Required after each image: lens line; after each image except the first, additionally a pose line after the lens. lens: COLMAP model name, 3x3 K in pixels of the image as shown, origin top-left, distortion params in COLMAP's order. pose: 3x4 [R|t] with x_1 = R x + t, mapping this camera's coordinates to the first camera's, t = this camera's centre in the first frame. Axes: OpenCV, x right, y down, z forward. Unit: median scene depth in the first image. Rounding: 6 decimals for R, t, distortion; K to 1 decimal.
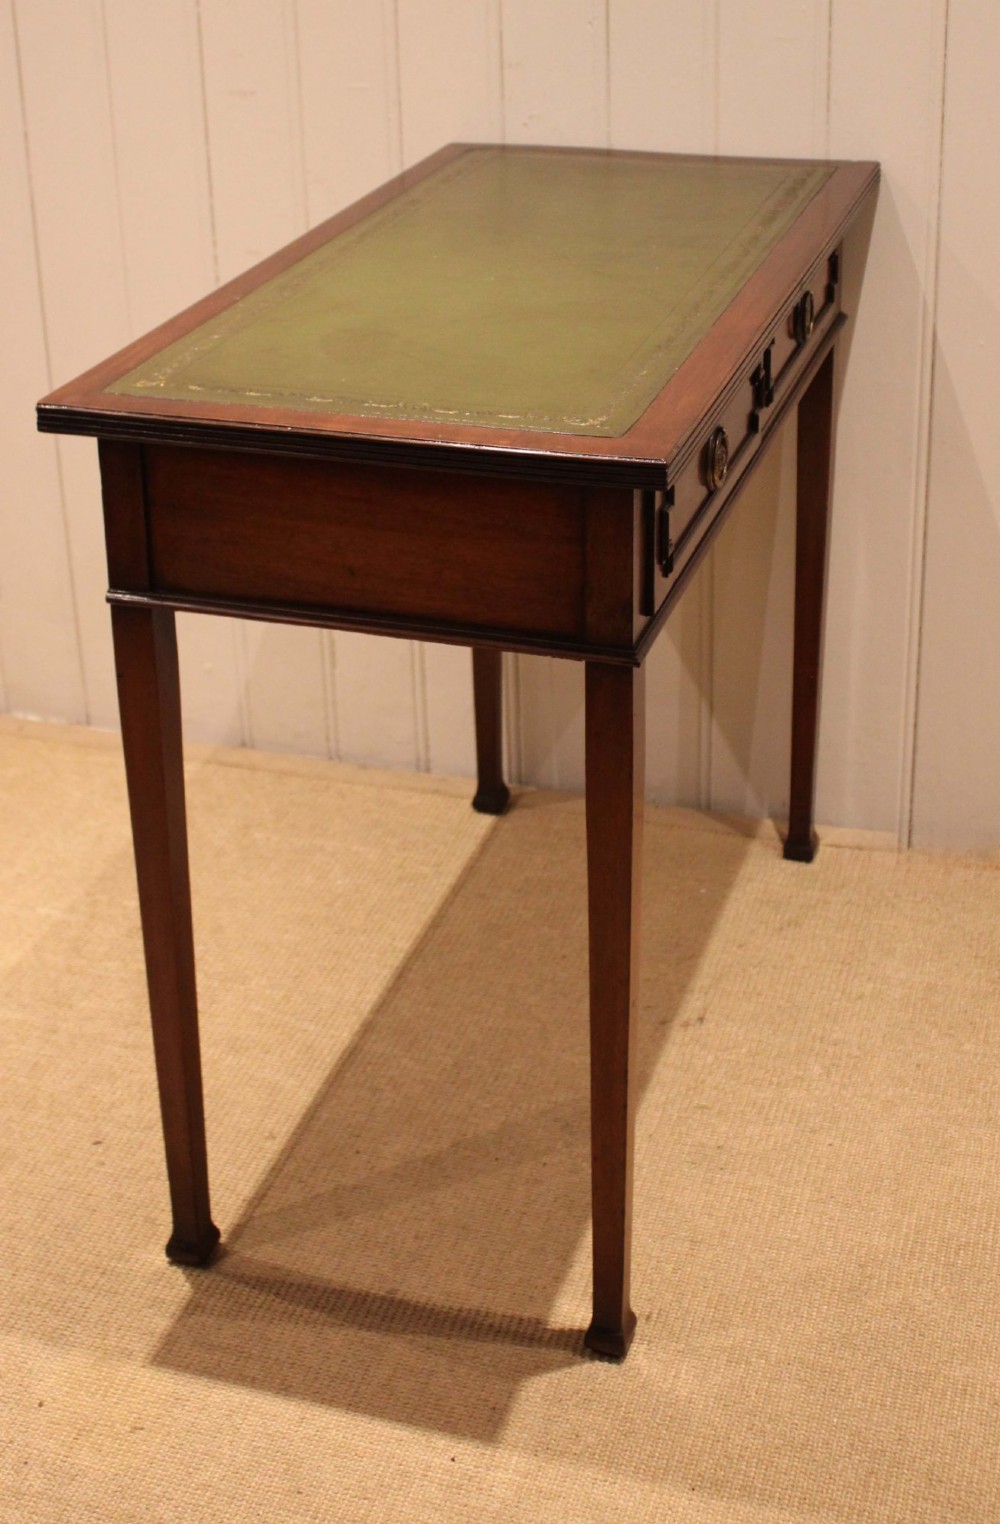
lens RADIAL K [[2295.7, 0, 425.5], [0, 2295.7, 527.2], [0, 0, 1]] dist [-0.091536, 0.000000]
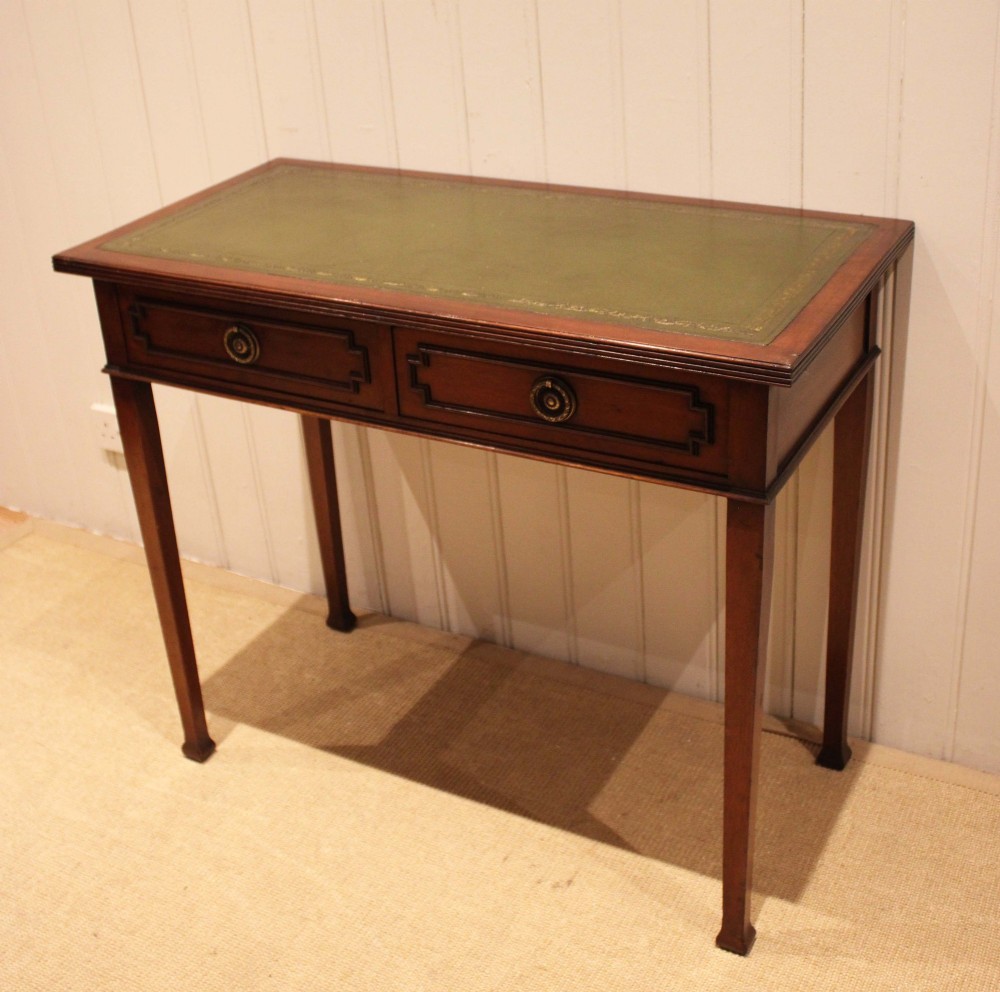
lens RADIAL K [[1433.2, 0, 476.5], [0, 1433.2, 397.8], [0, 0, 1]] dist [-0.086186, 0.000000]
pose [[0.981718, 0.042915, -0.185441, 0.201692], [-0.030617, 0.997169, 0.068684, -0.105063], [0.187863, -0.061751, 0.980252, 0.227353]]
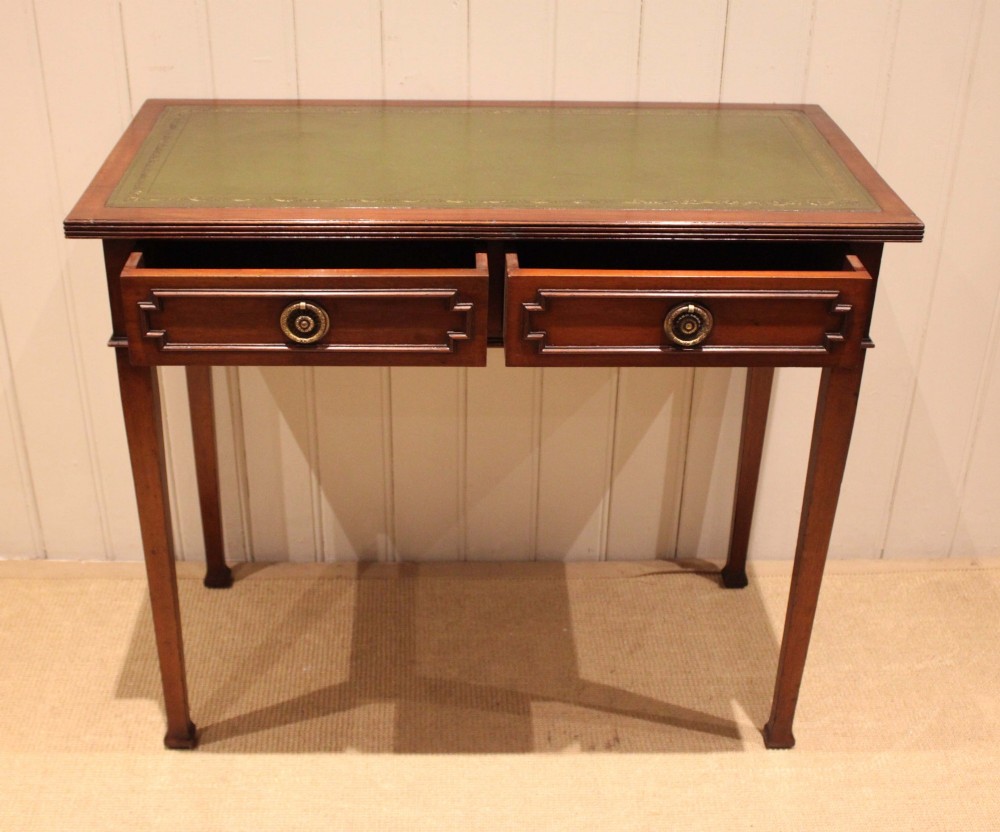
lens RADIAL K [[1380.9, 0, 457.7], [0, 1380.9, 407.2], [0, 0, 1]] dist [-0.098751, 0.000000]
pose [[0.940905, -0.132987, 0.311467, -0.200611], [0.092279, 0.985551, 0.142034, -0.109608], [-0.325856, -0.104899, 0.939582, 0.263678]]
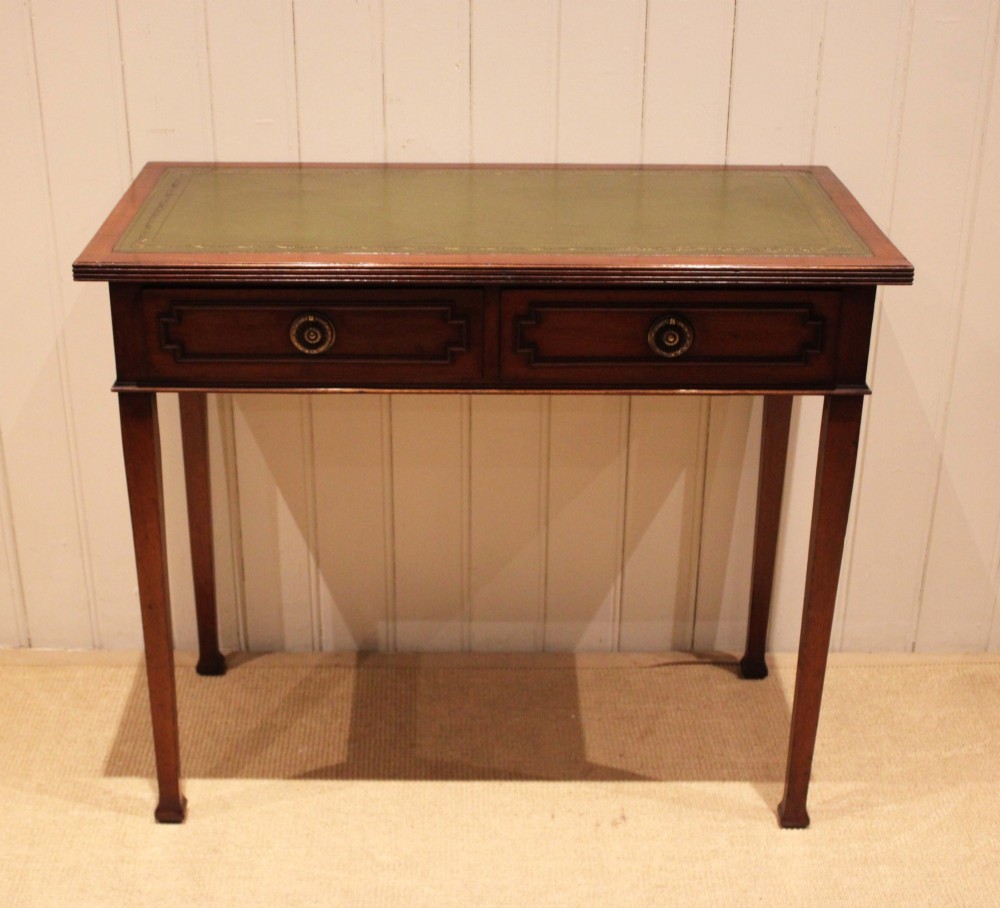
lens RADIAL K [[1651.7, 0, 440.9], [0, 1651.7, 487.2], [0, 0, 1]] dist [-0.069453, 0.000000]
pose [[0.949078, -0.110495, 0.295027, -0.240250], [0.091756, 0.992826, 0.076668, -0.059543], [-0.301382, -0.045694, 0.952408, 0.120322]]
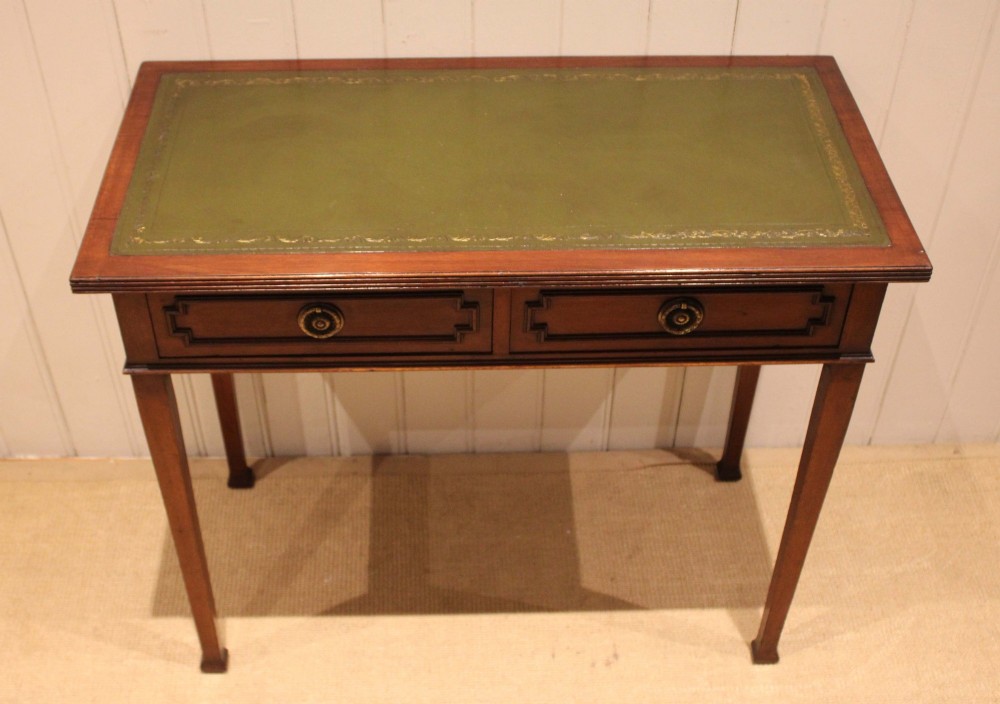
lens RADIAL K [[1320.0, 0, 464.5], [0, 1320.0, 377.0], [0, 0, 1]] dist [-0.096436, 0.000000]
pose [[0.938620, -0.217114, 0.268055, -0.164059], [0.104146, 0.919178, 0.379822, -0.290761], [-0.328855, -0.328592, 0.885371, 0.317595]]
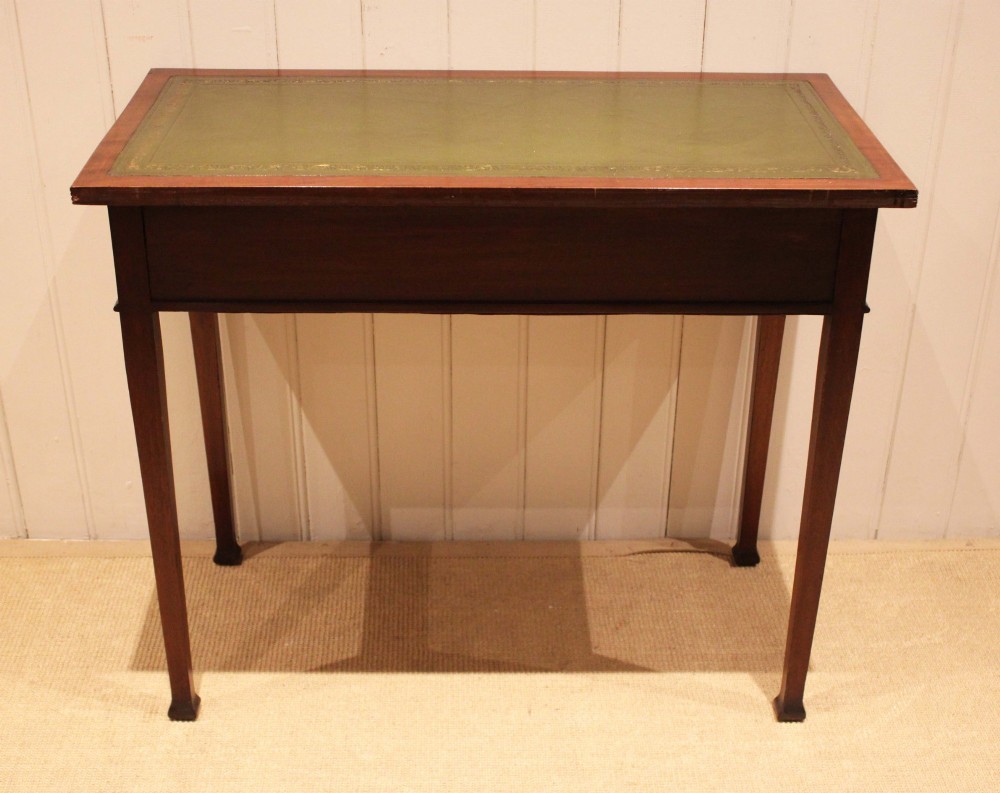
lens RADIAL K [[1480.6, 0, 492.5], [0, 1480.6, 427.5], [0, 0, 1]] dist [-0.077135, 0.000000]
pose [[0.939006, -0.134534, 0.316494, -0.196702], [0.090095, 0.984398, 0.151144, -0.094603], [-0.331890, -0.113411, 0.936476, 0.197757]]
